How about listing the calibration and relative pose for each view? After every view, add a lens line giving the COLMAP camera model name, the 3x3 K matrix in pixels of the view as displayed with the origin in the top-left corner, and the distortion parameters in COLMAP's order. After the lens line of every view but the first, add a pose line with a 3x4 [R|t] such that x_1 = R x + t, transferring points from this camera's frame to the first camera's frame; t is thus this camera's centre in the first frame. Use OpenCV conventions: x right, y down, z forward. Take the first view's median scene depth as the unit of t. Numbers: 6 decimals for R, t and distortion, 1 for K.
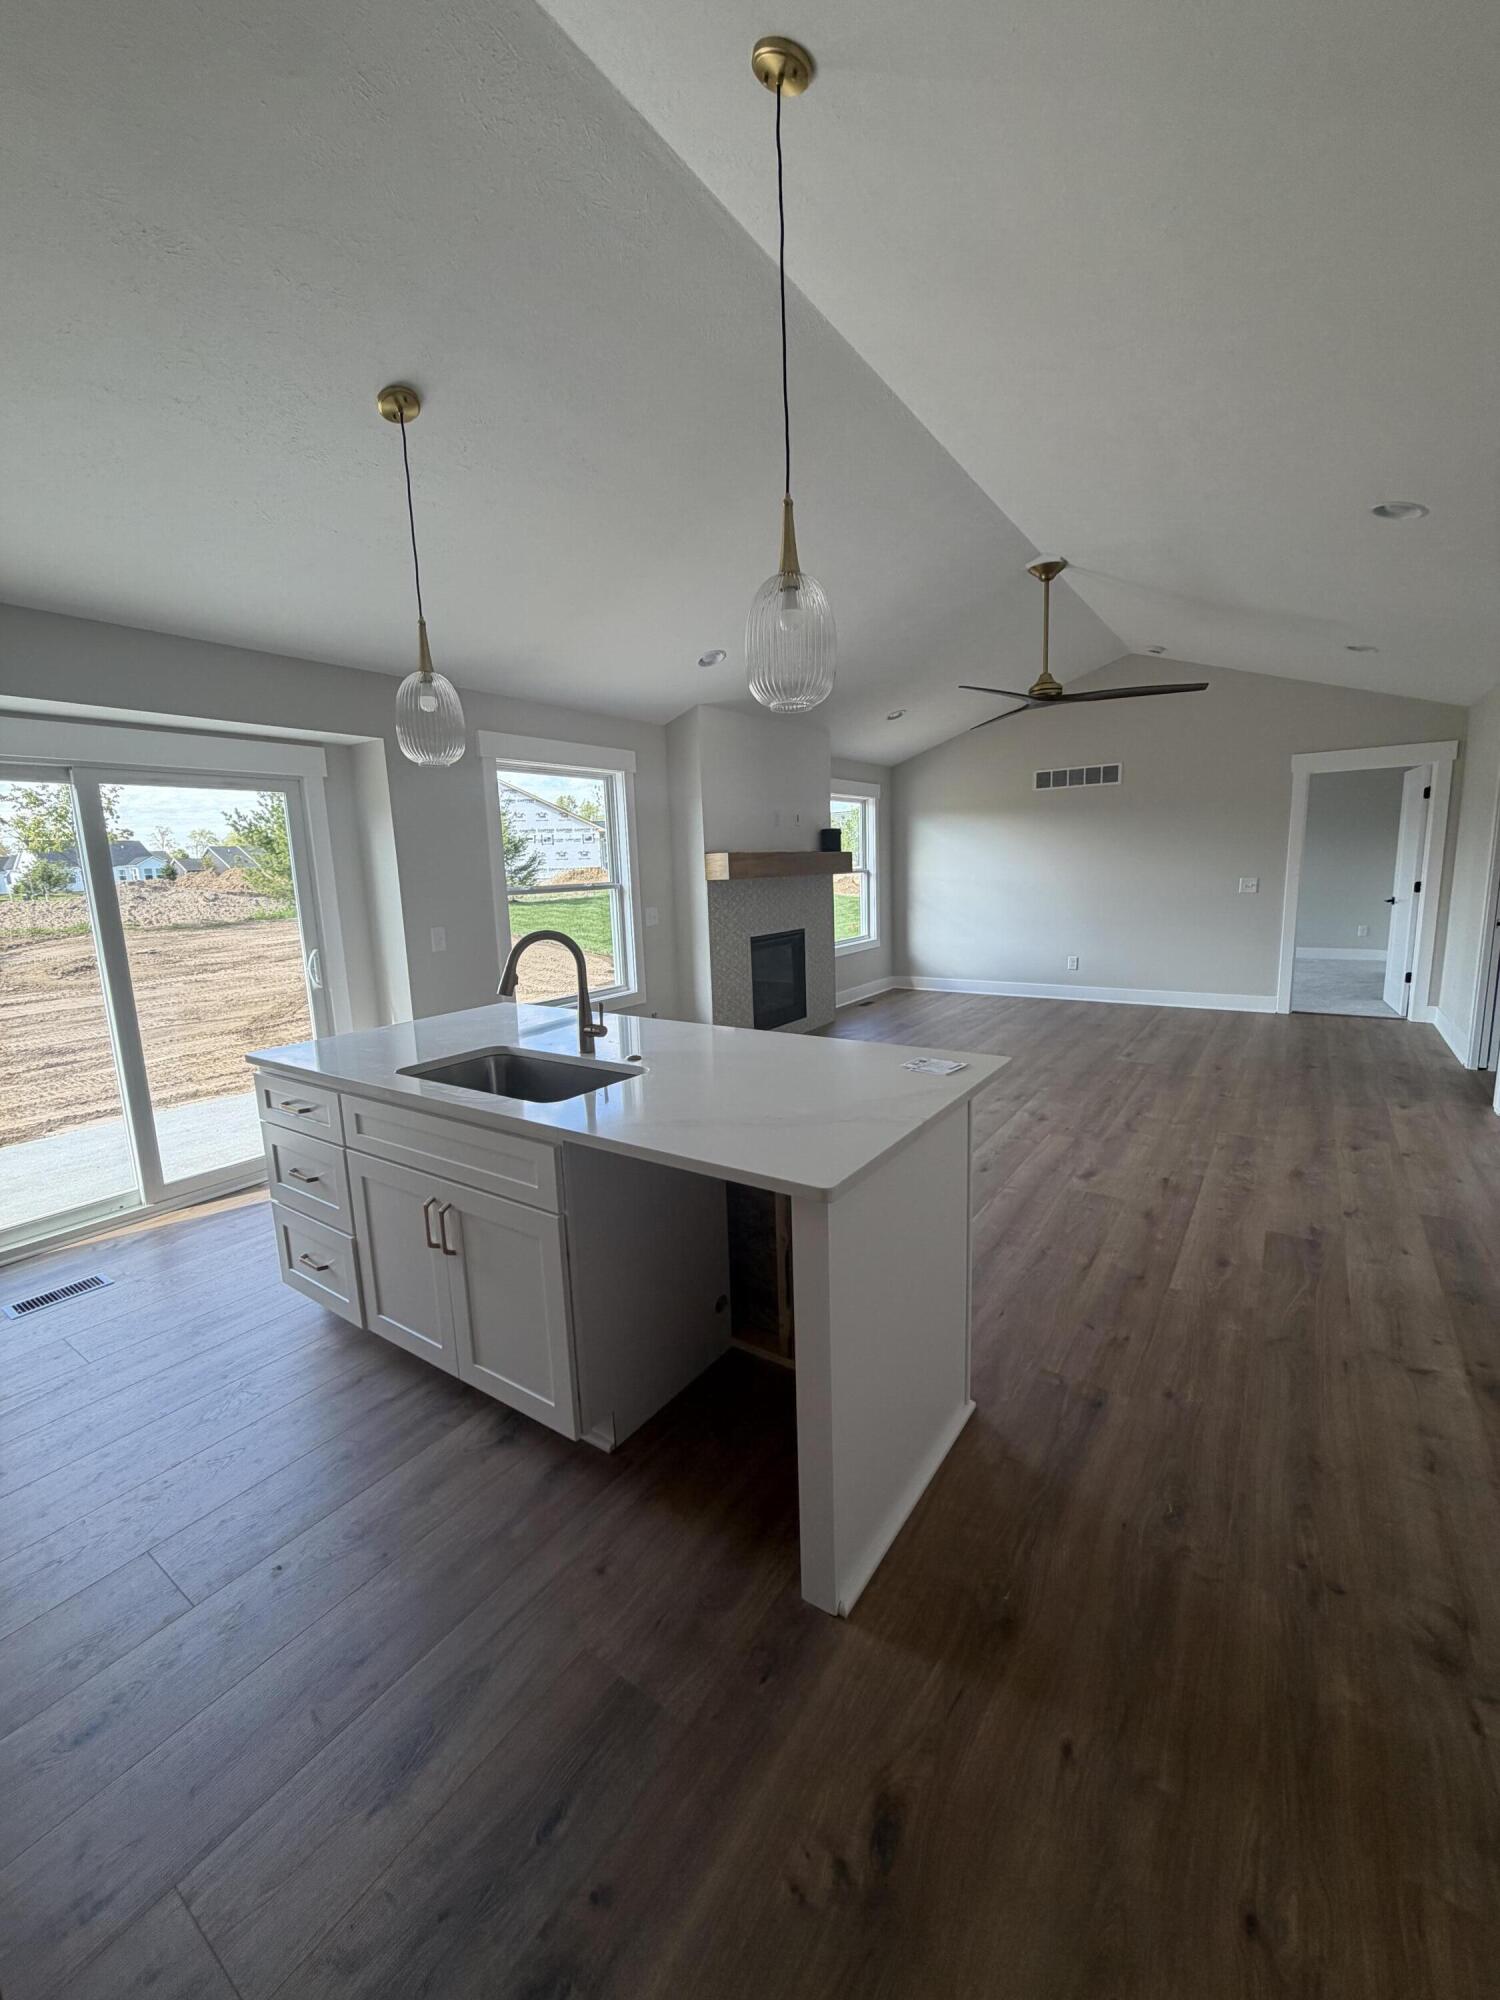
lens RADIAL K [[795.7, 0, 749.8], [0, 795.7, 994.2], [0, 0, 1]] dist [-0.000675, 0.000341]
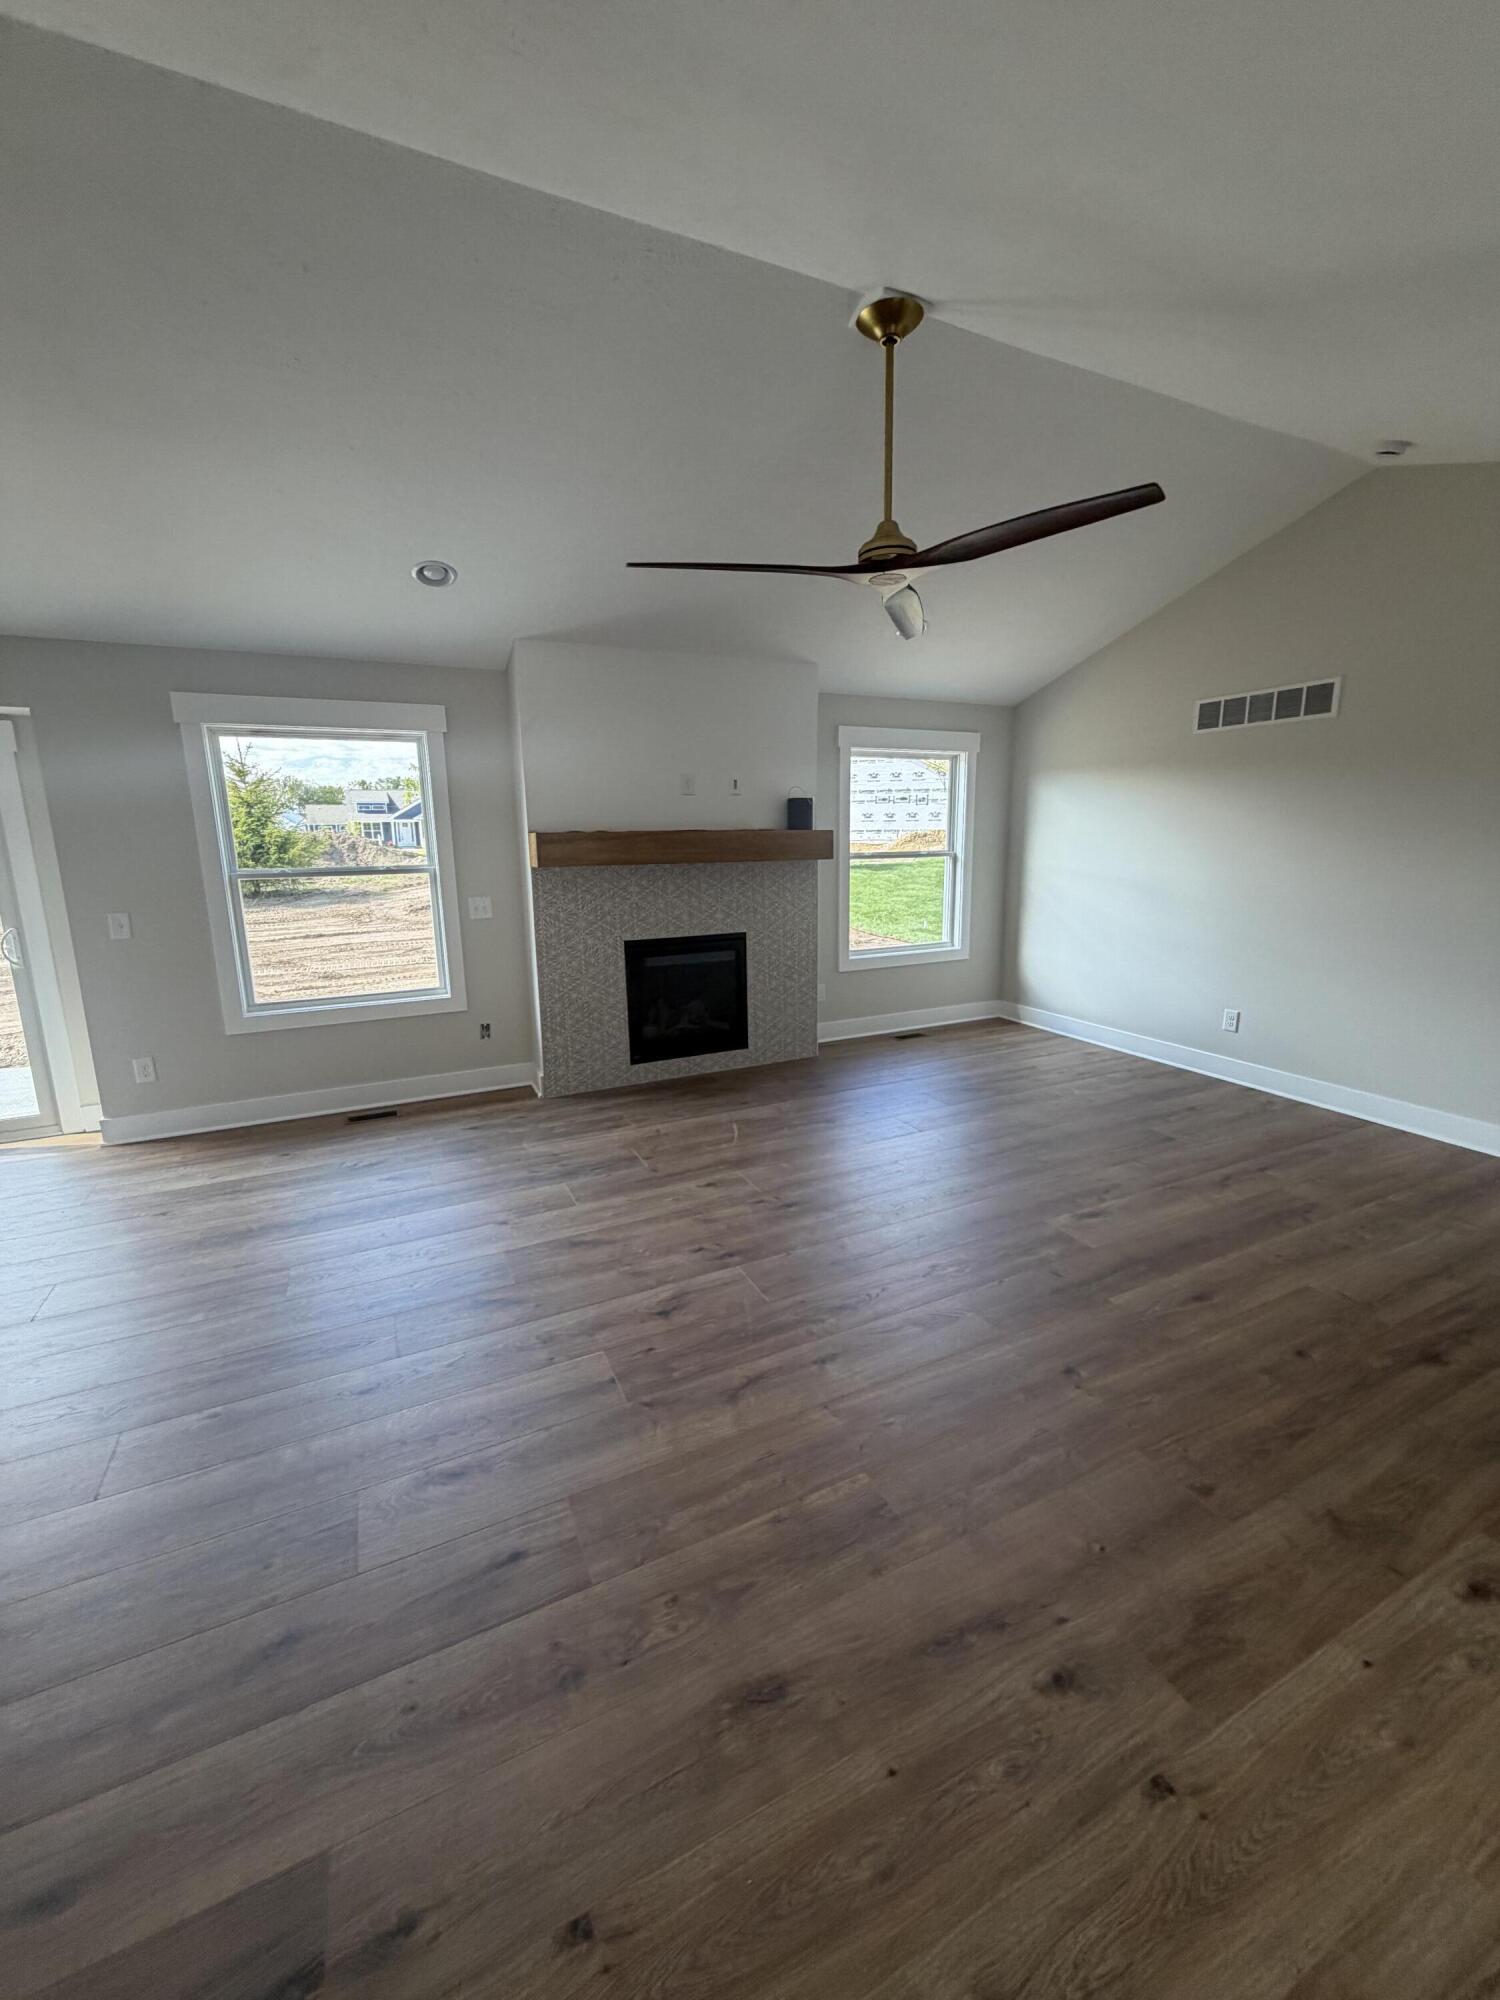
lens RADIAL K [[795.7, 0, 749.8], [0, 795.7, 994.2], [0, 0, 1]] dist [-0.000675, 0.000341]
pose [[0.870360, 0.119120, -0.477790, 0.718073], [-0.095255, 0.992700, 0.073976, -0.132394], [0.483114, -0.018874, 0.875354, 0.561556]]
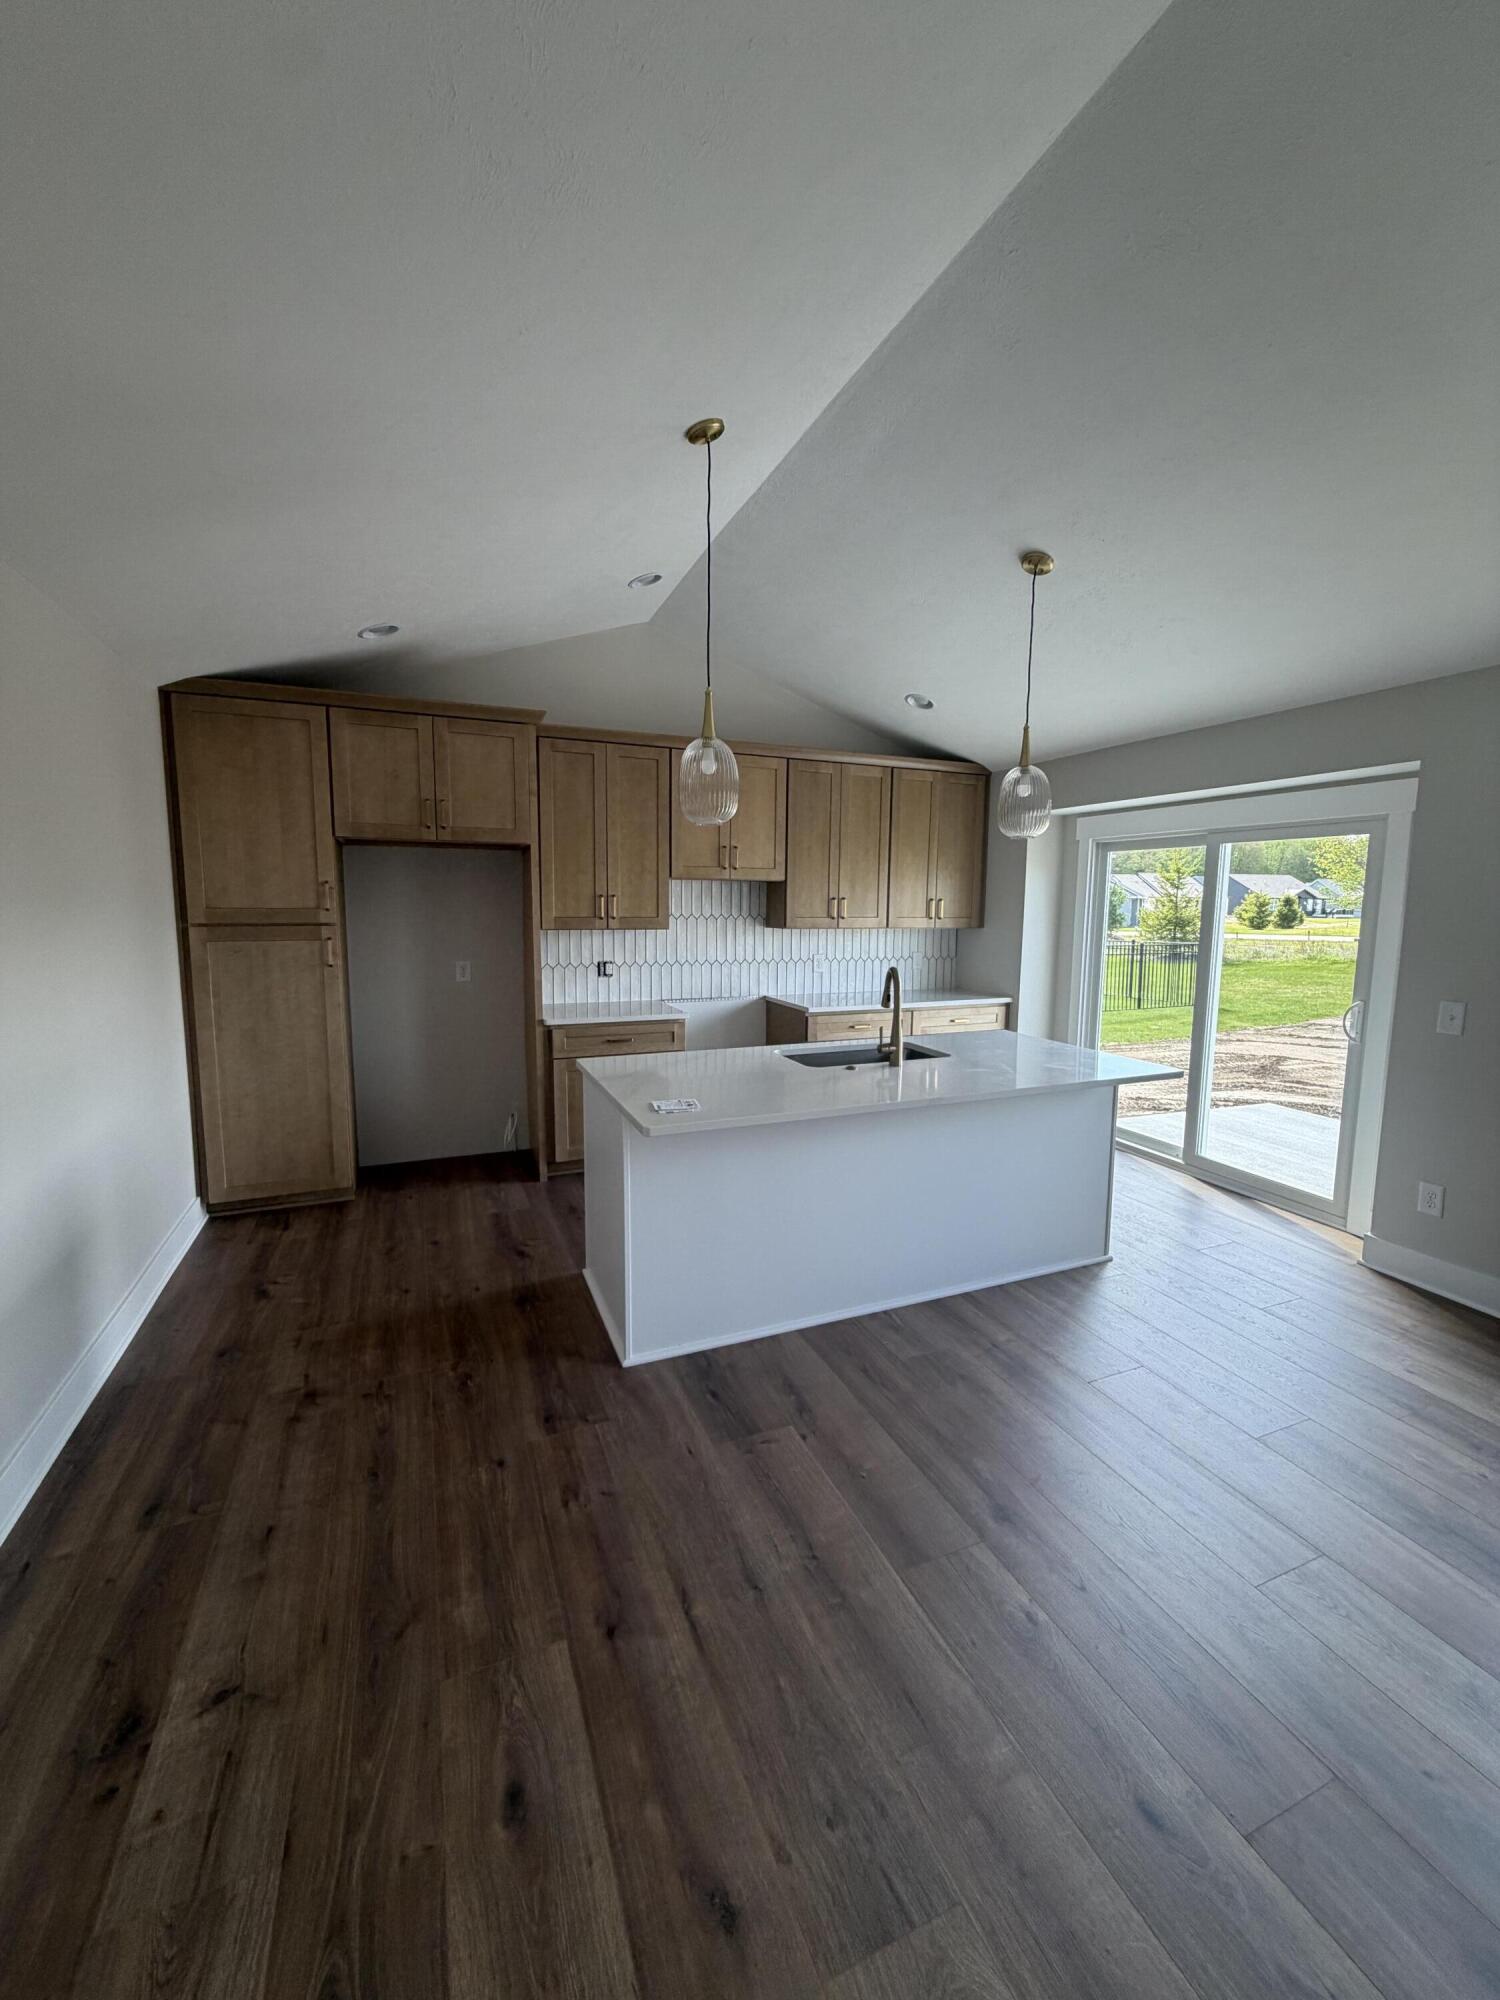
lens RADIAL K [[796.6, 0, 750.0], [0, 796.6, 1000.0], [0, 0, 1]] dist [0.000951, 0.000274]
pose [[-0.537852, 0.135043, -0.832153, 0.584849], [-0.127187, 0.962791, 0.238449, -0.183554], [0.833390, 0.234089, -0.500663, 0.852183]]
